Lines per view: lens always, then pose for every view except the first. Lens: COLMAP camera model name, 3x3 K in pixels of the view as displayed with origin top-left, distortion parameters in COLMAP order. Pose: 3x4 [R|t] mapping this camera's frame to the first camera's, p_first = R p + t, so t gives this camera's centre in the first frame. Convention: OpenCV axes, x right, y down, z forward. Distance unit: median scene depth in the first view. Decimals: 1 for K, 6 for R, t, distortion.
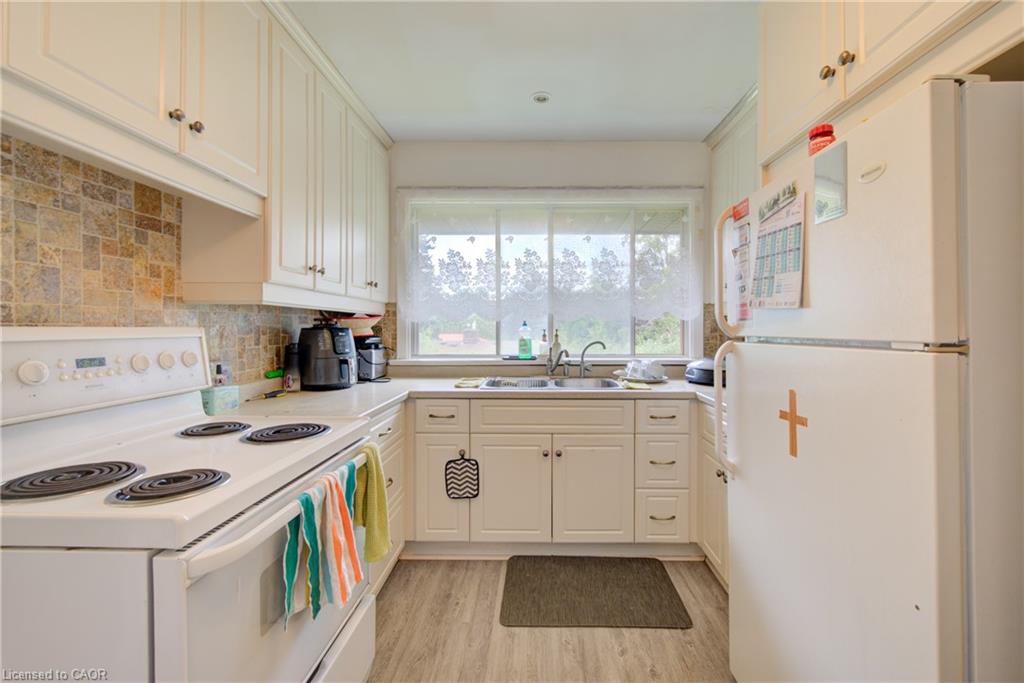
lens RADIAL K [[409.8, 0, 537.7], [0, 409.8, 332.9], [0, 0, 1]] dist [-0.001611, -0.001422]
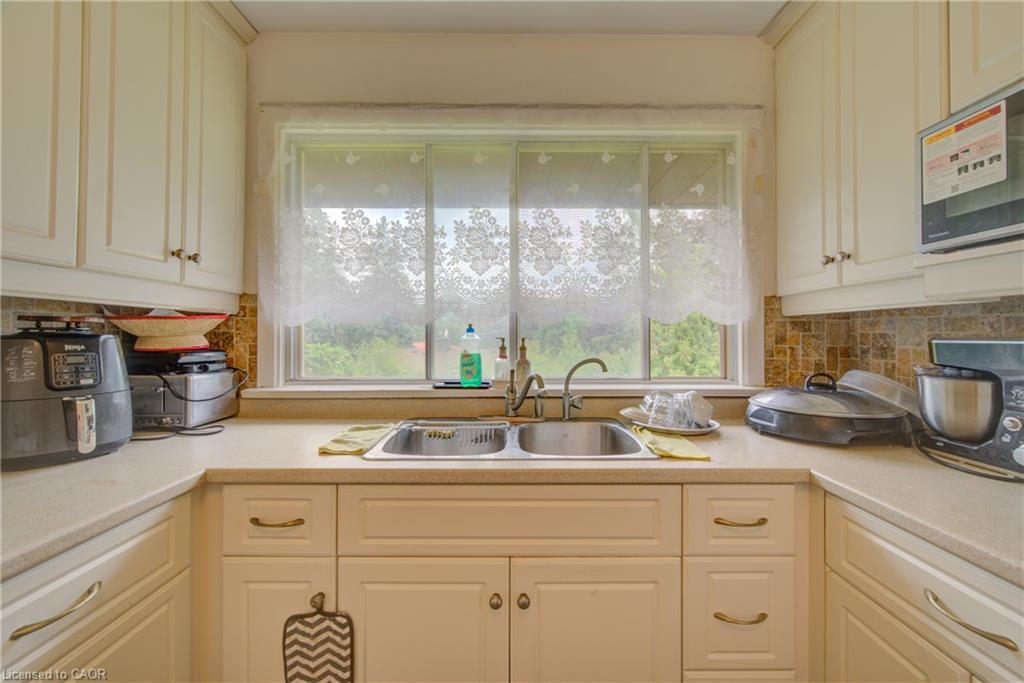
lens RADIAL K [[409.8, 0, 510.5], [0, 409.8, 327.0], [0, 0, 1]] dist [-0.001611, -0.001422]
pose [[0.999999, 0.000619, -0.001599, 0.036769], [-0.000675, 0.999394, -0.034807, -0.005214], [0.001577, 0.034808, 0.999393, 0.518311]]
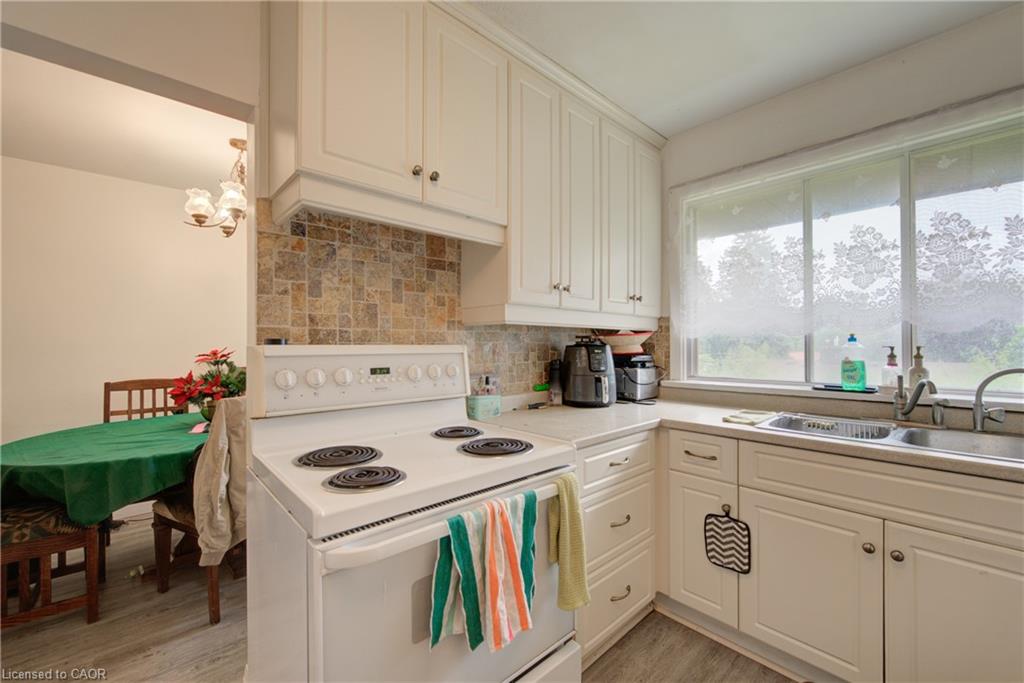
lens RADIAL K [[409.8, 0, 521.0], [0, 409.8, 345.2], [0, 0, 1]] dist [-0.001611, -0.001422]
pose [[0.686276, -0.002492, -0.727337, 0.107950], [-0.006218, 0.999937, -0.009292, -0.001782], [0.727315, 0.010899, 0.686217, 0.194448]]
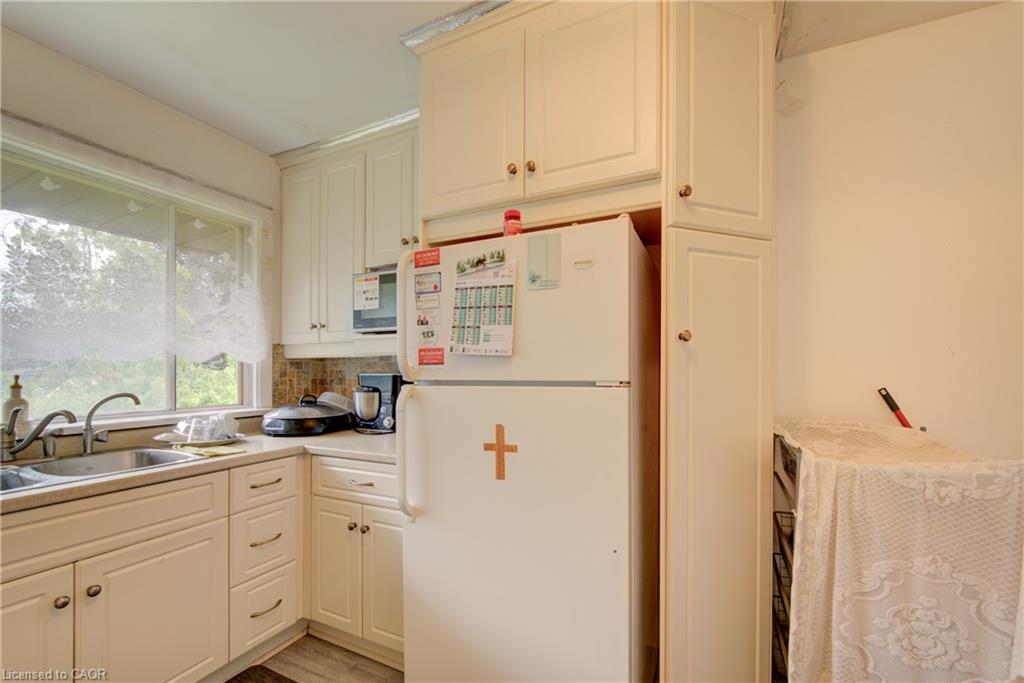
lens RADIAL K [[409.8, 0, 517.0], [0, 409.8, 374.9], [0, 0, 1]] dist [-0.001611, -0.001422]
pose [[0.429386, -0.010307, 0.903062, -0.207357], [0.012872, 0.999903, 0.005292, -0.004503], [-0.903030, 0.009352, 0.429477, 0.214750]]
